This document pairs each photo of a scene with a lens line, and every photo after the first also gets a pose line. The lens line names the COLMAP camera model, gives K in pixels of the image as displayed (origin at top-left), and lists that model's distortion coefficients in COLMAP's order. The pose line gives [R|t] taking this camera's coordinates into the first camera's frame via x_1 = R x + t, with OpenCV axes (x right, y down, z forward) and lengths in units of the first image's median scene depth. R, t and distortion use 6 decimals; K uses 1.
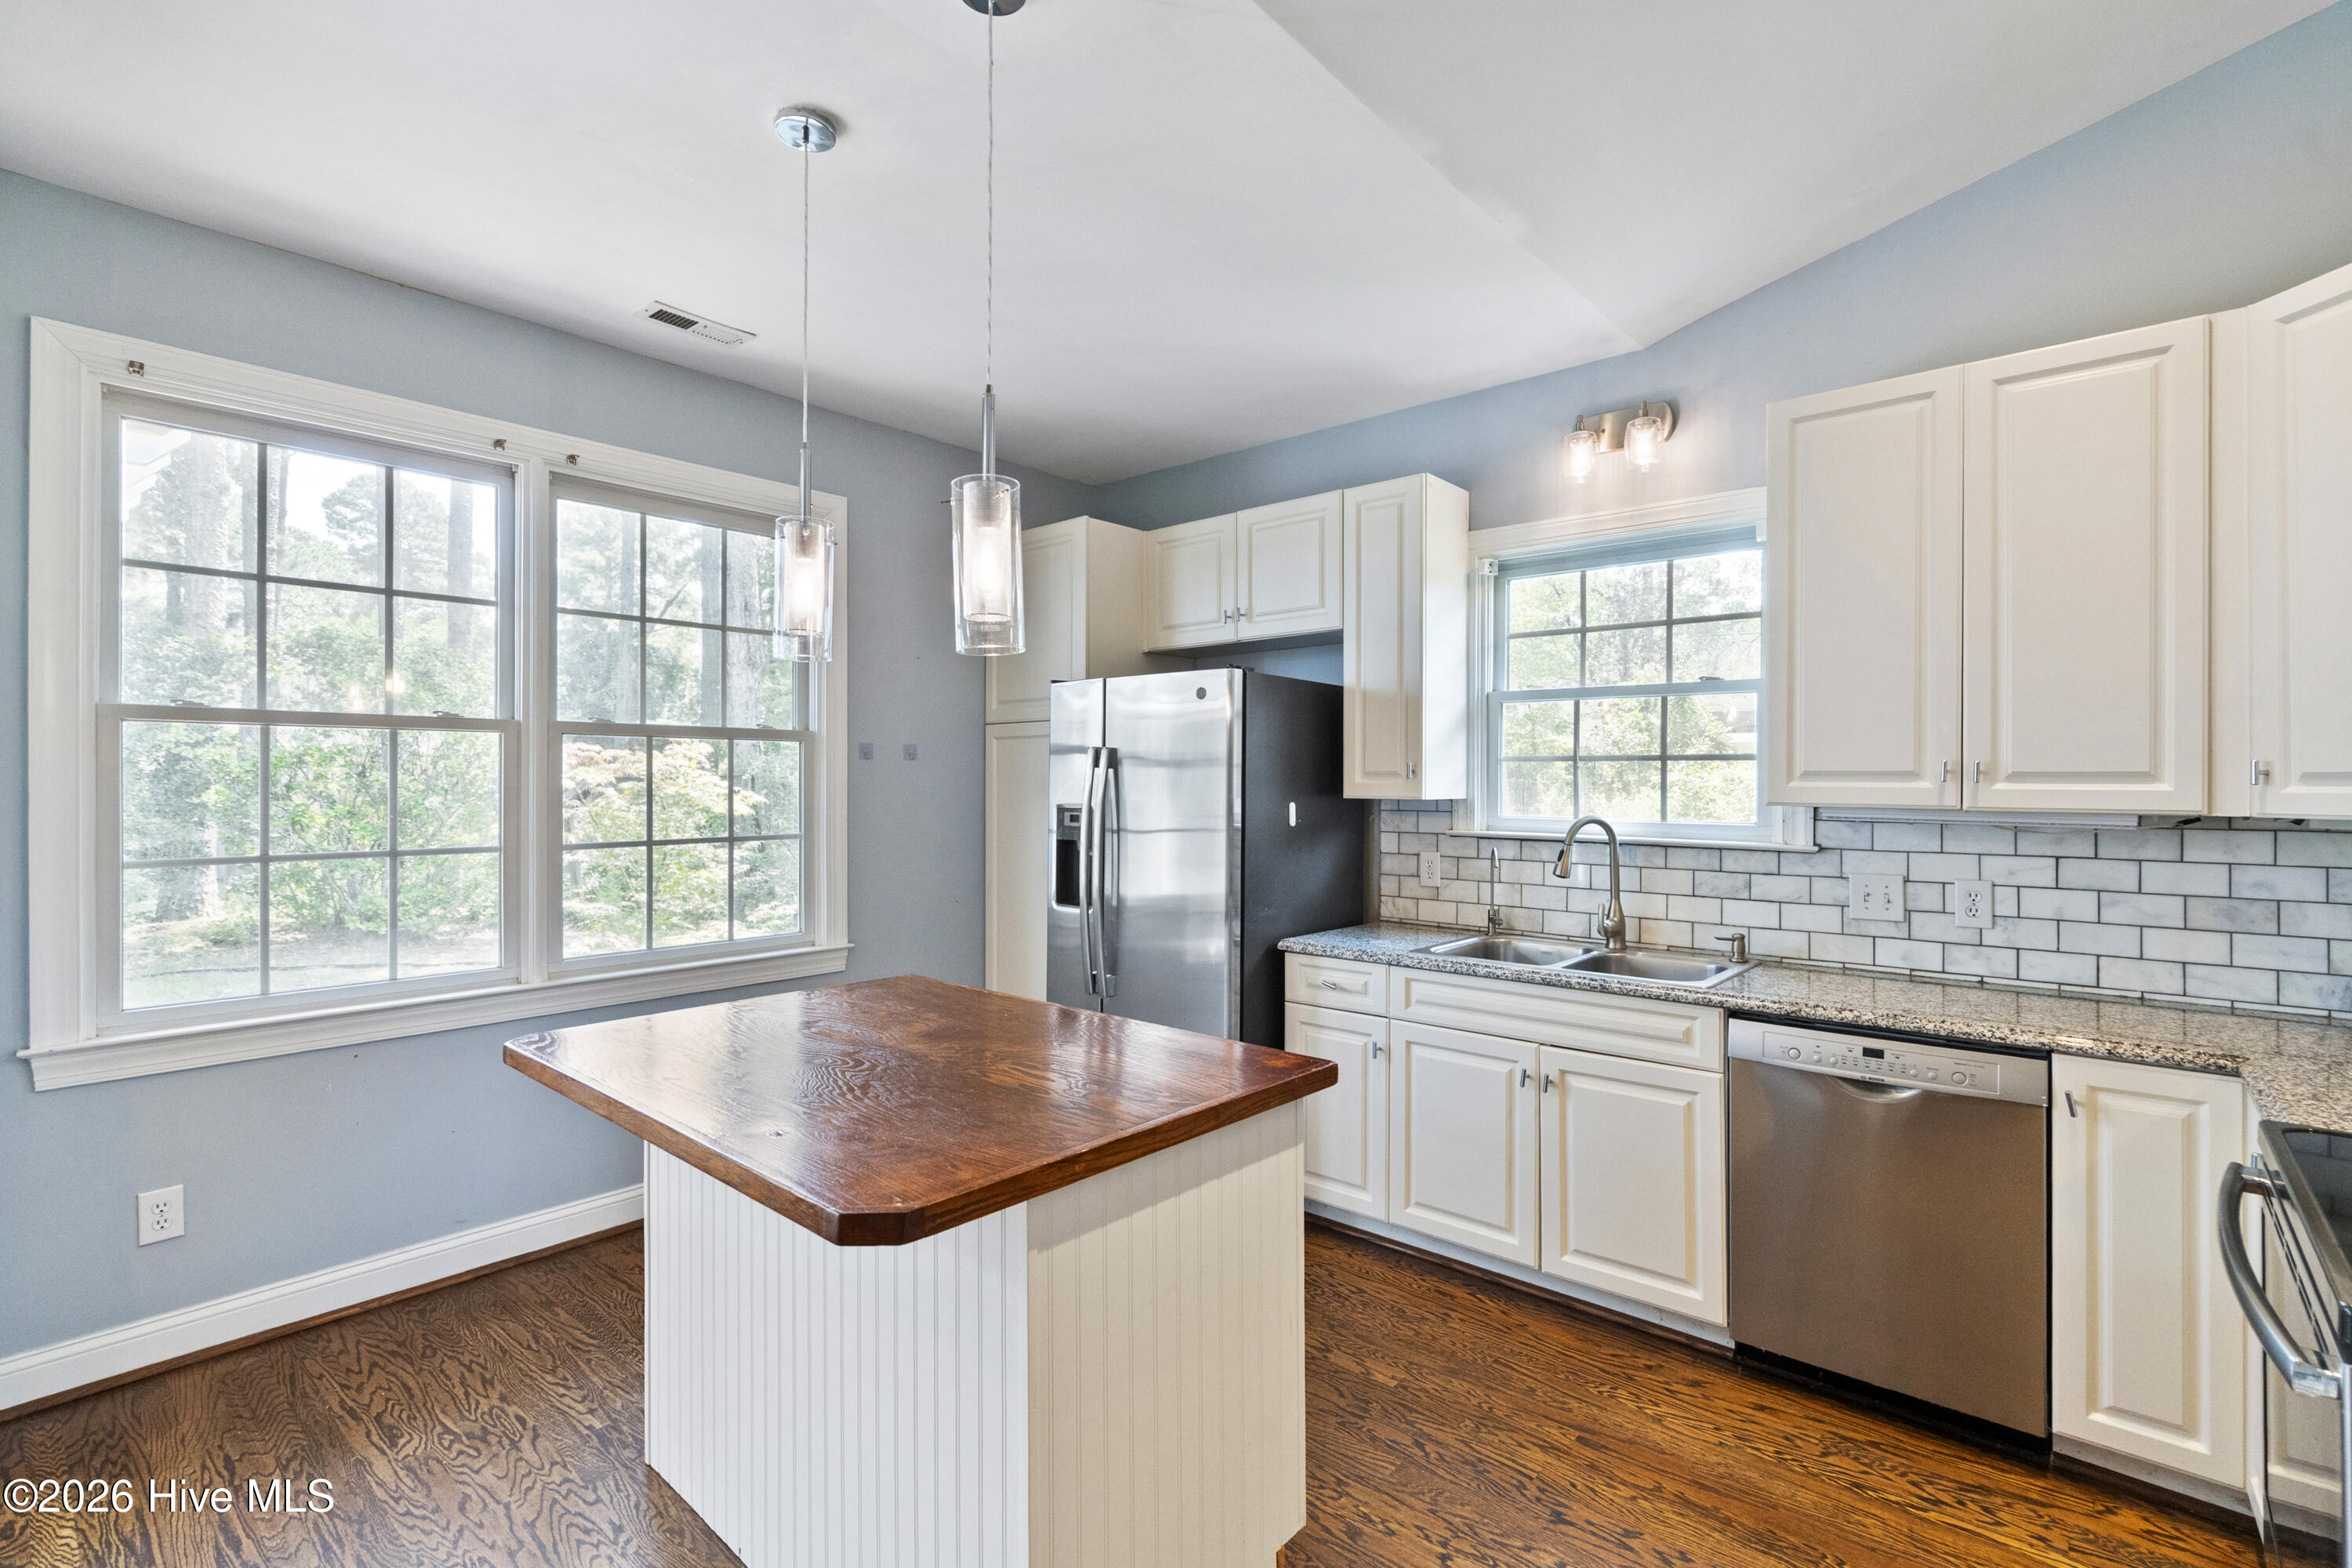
lens RADIAL K [[1062.7, 0, 1179.2], [0, 1062.7, 777.3], [0, 0, 1]] dist [-0.005408, 0.000829]
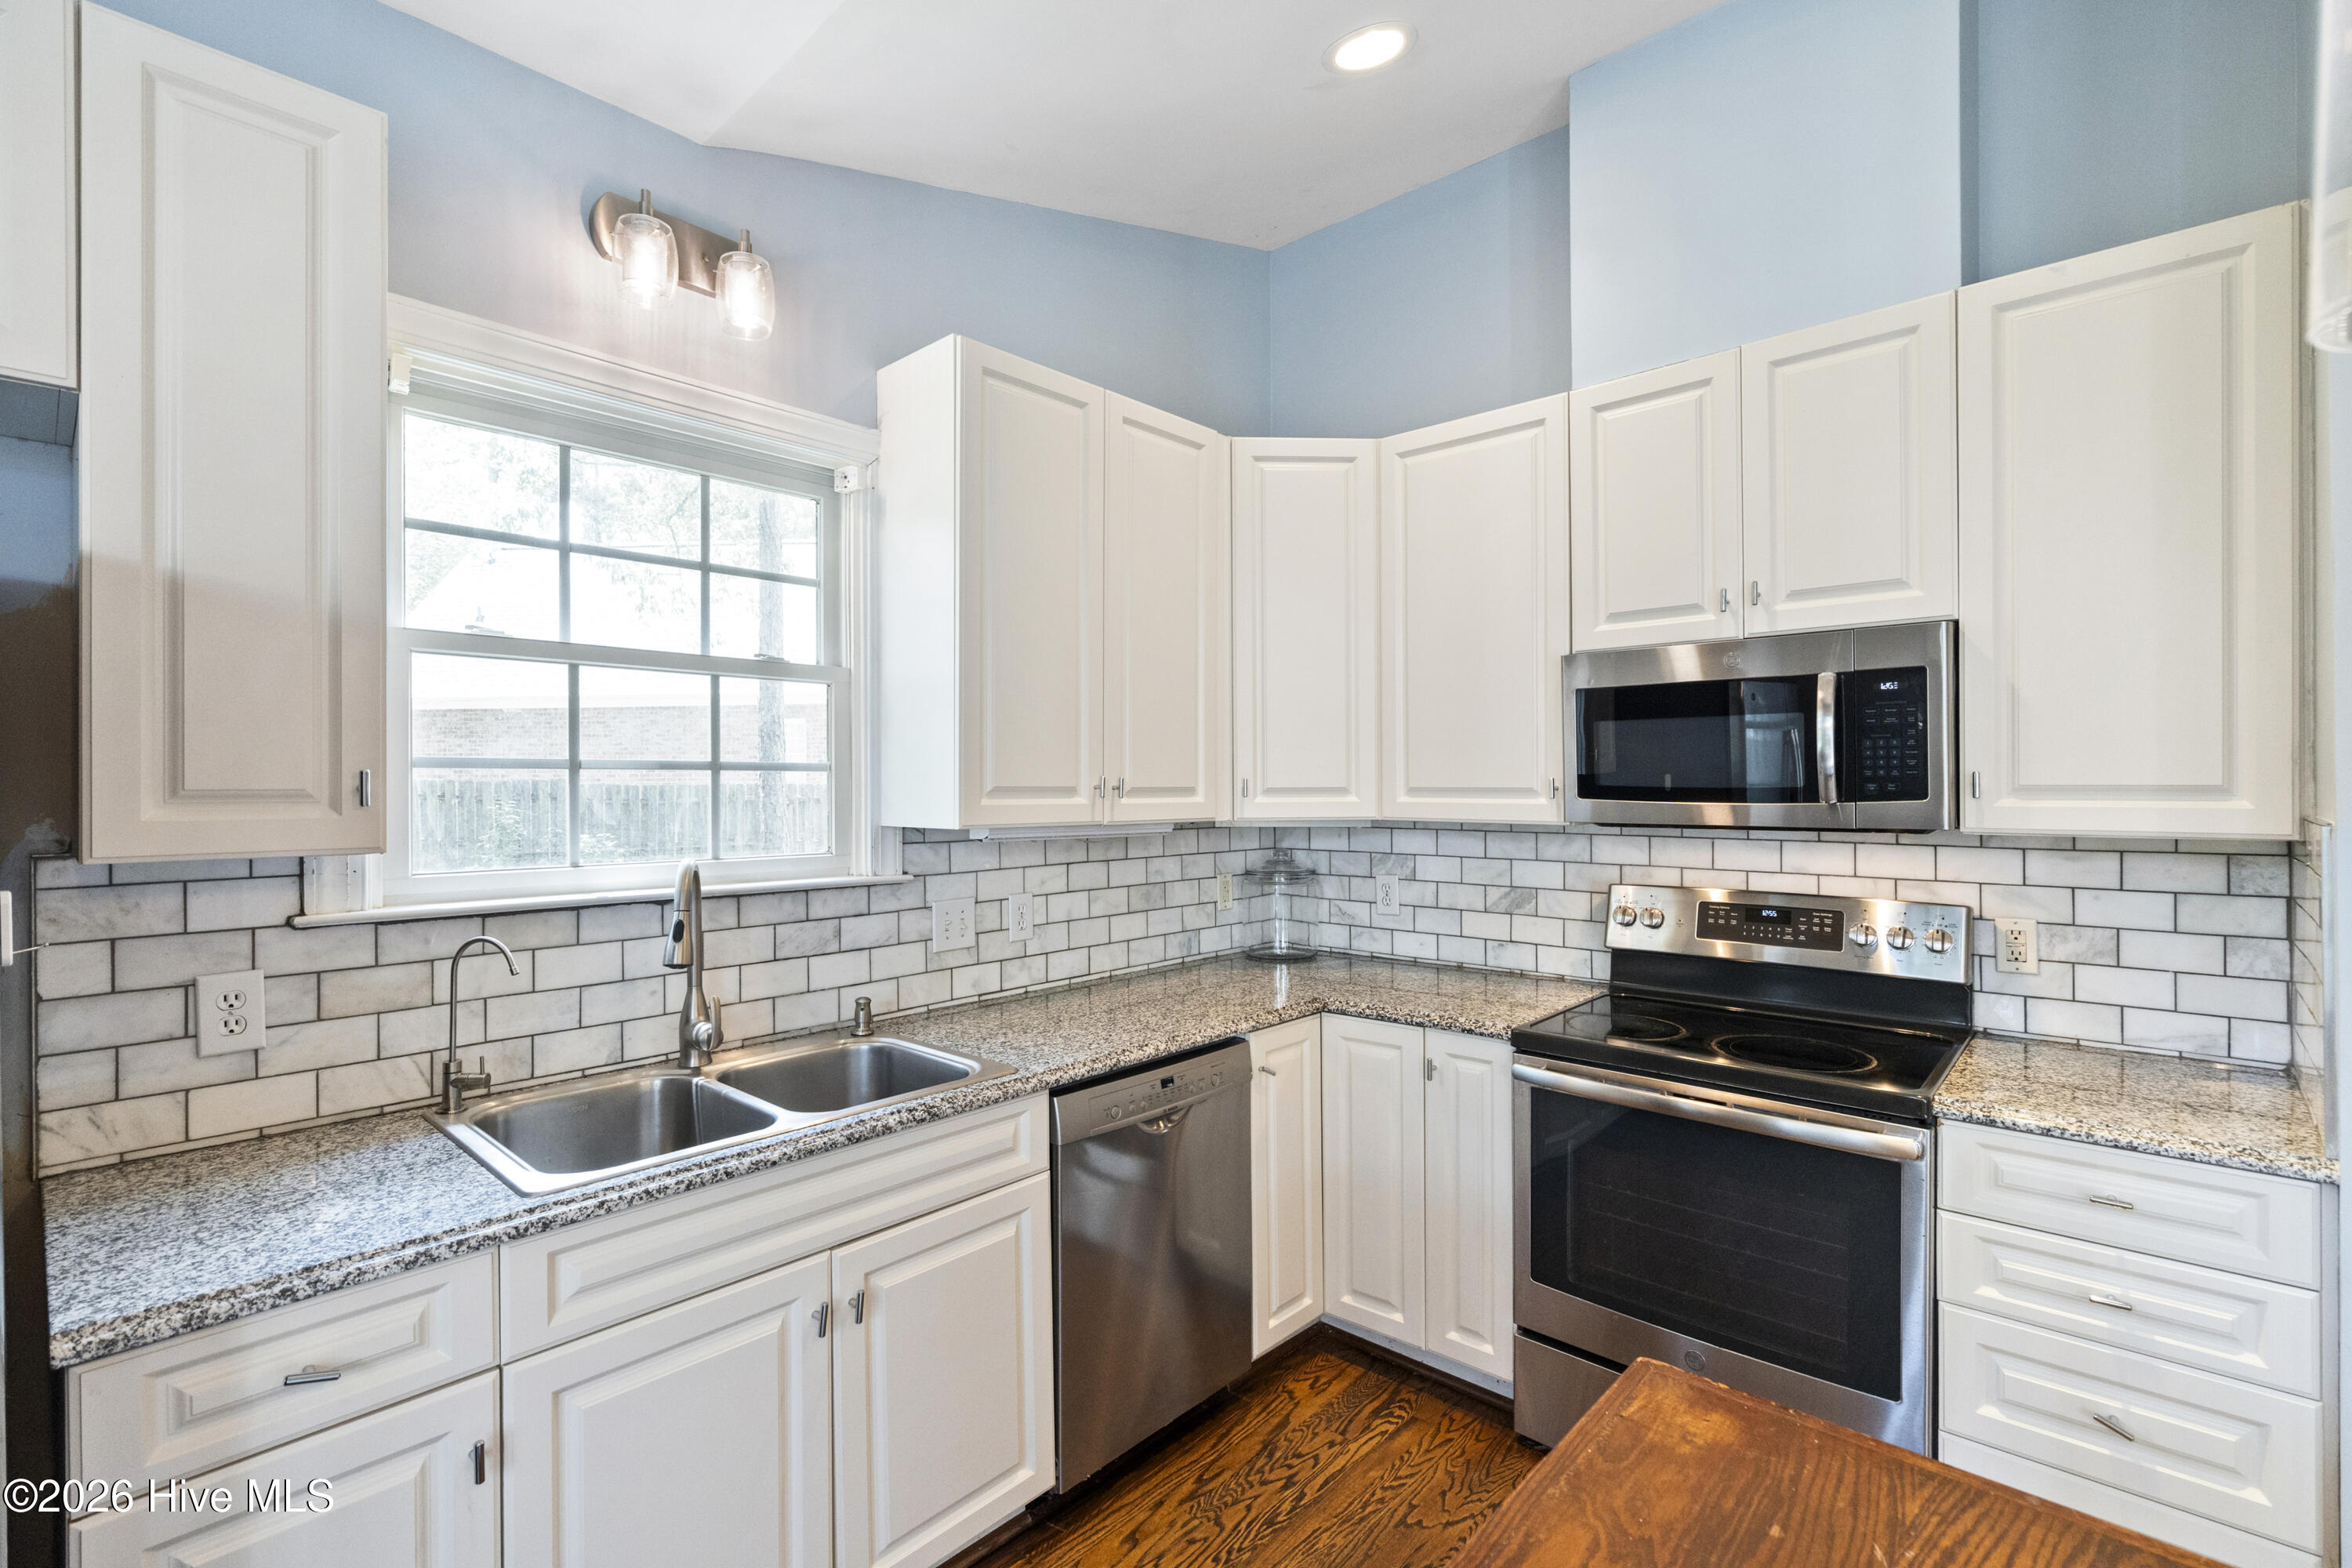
lens RADIAL K [[1062.7, 0, 1171.5], [0, 1062.7, 780.6], [0, 0, 1]] dist [-0.005408, 0.000829]
pose [[0.018082, -0.002653, 0.999833, -0.255172], [-0.000838, 0.999996, 0.002669, -0.013154], [-0.999836, -0.000886, 0.018079, 0.817821]]
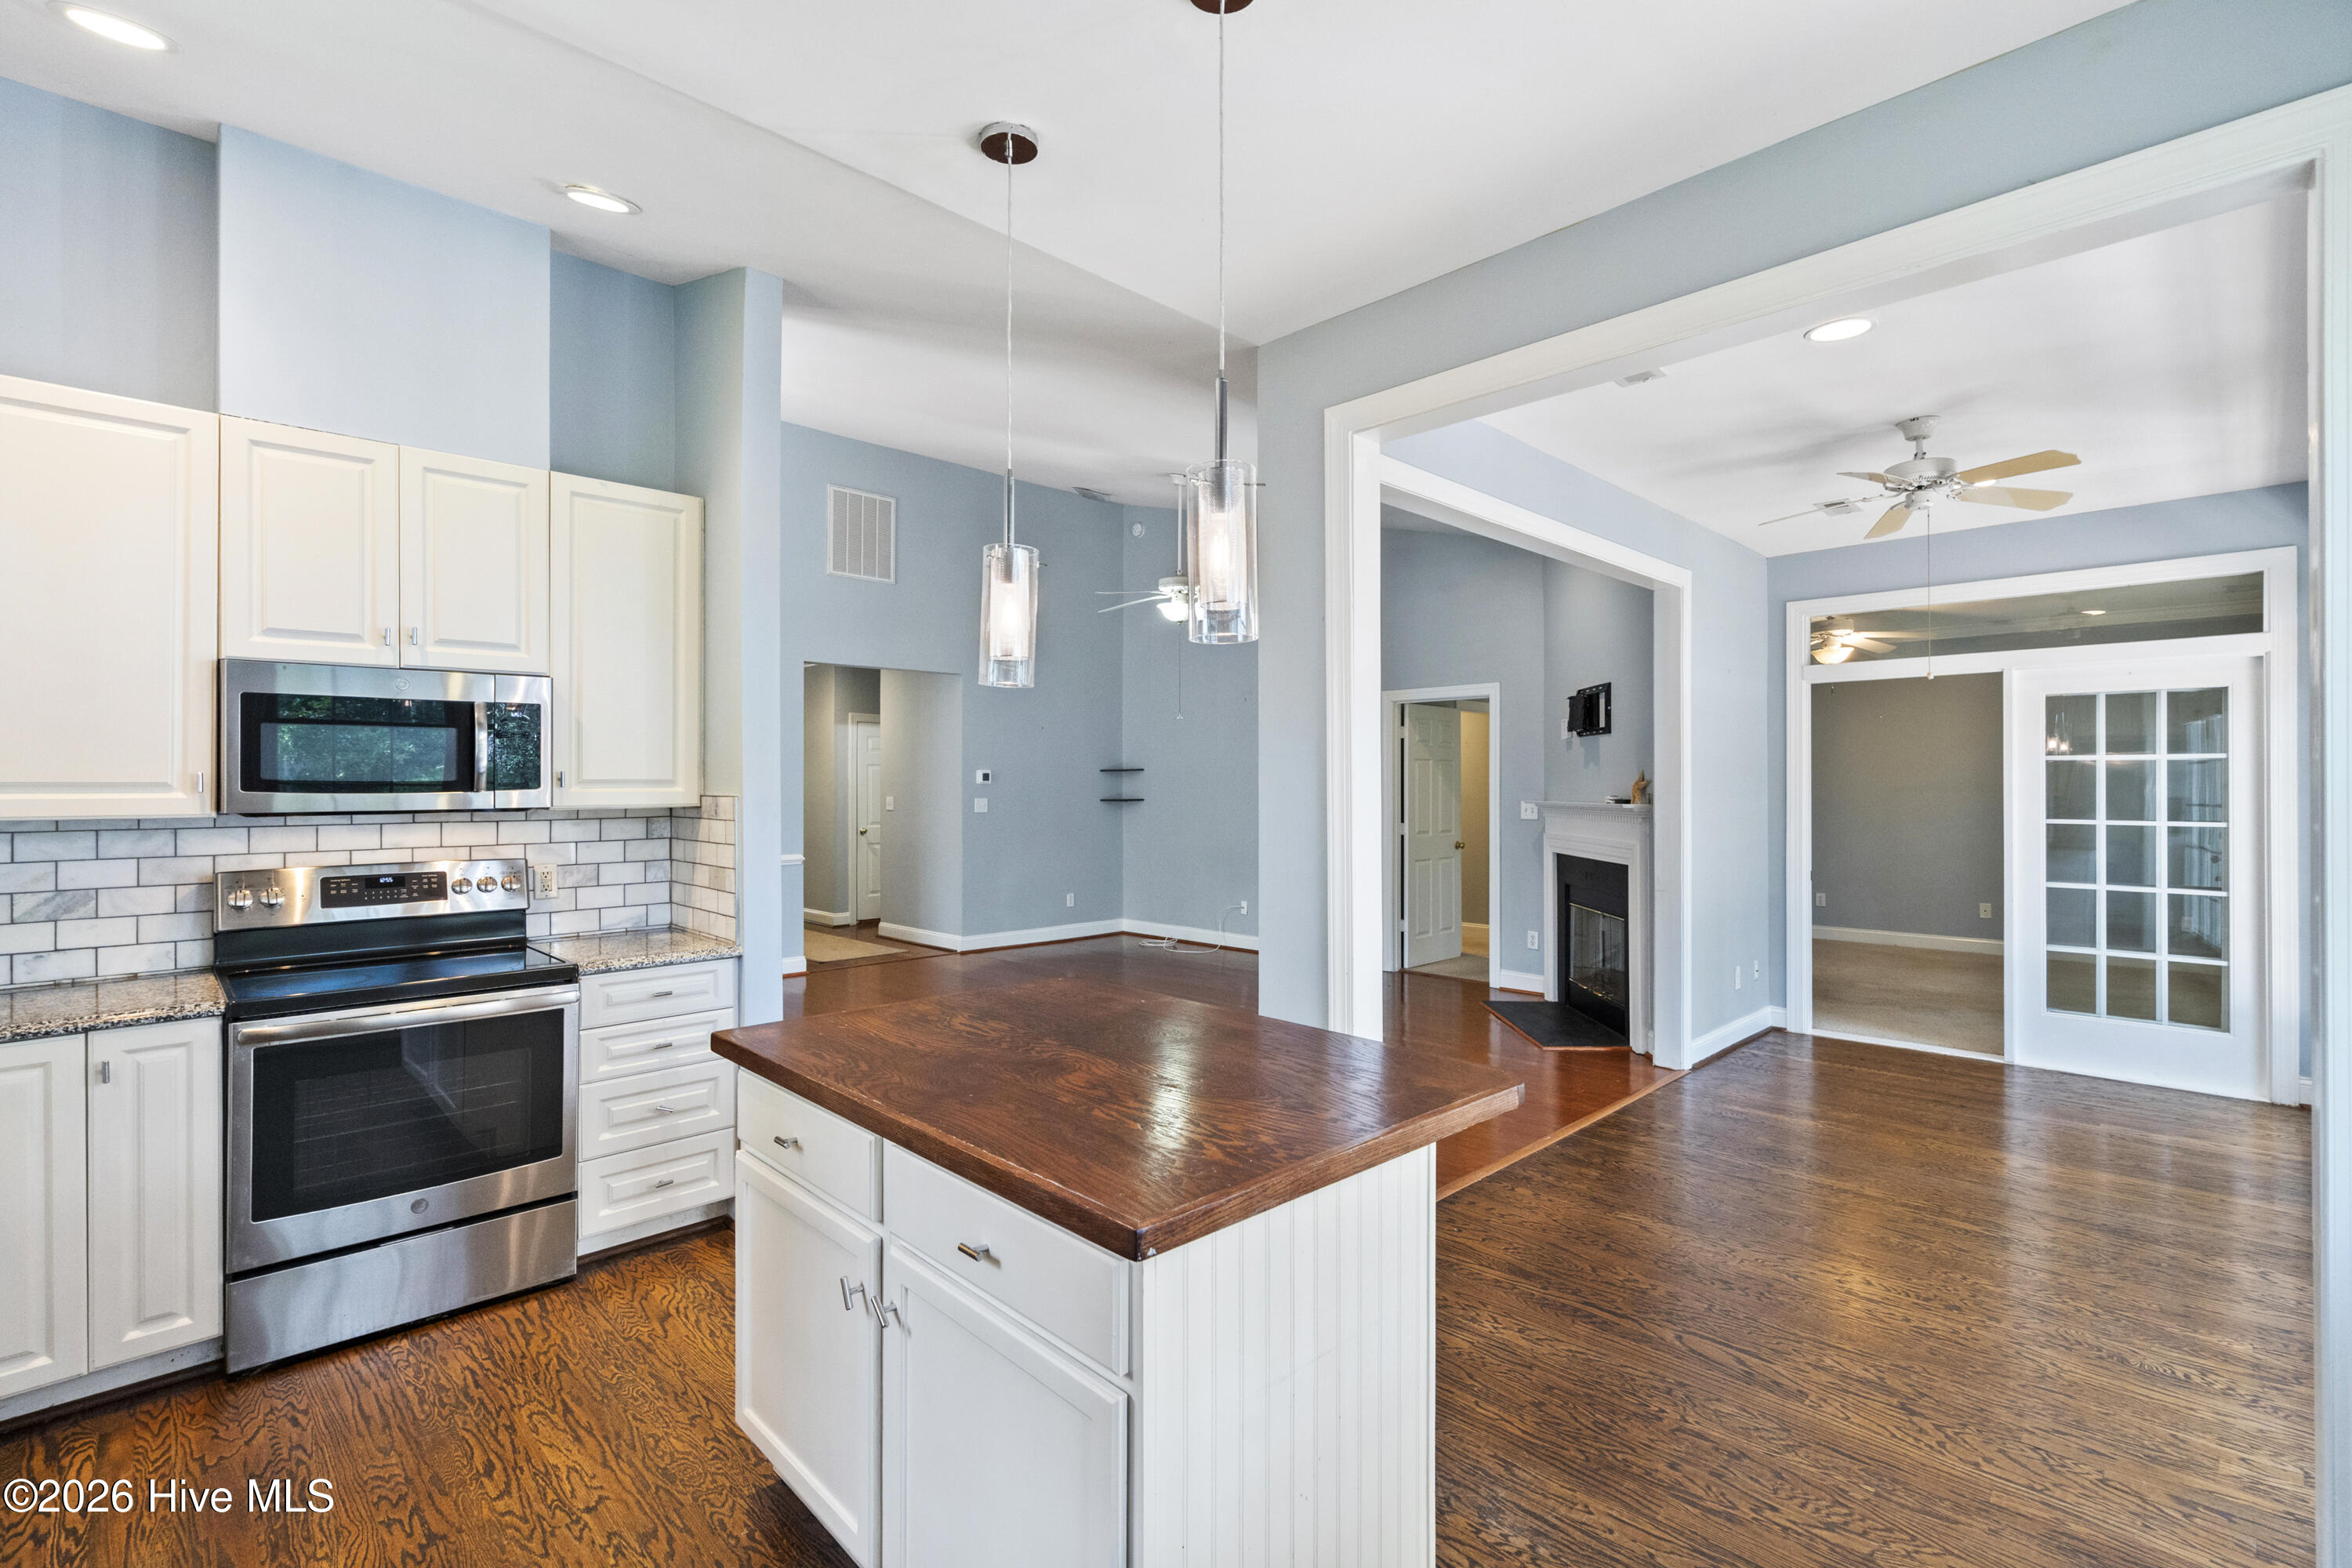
lens RADIAL K [[1062.7, 0, 1176.9], [0, 1062.7, 771.3], [0, 0, 1]] dist [-0.005408, 0.000829]
pose [[-0.997529, 0.000258, 0.070257, -0.291077], [-0.000679, 0.999911, -0.013316, -0.002283], [-0.070255, -0.013331, -0.997440, 1.427997]]
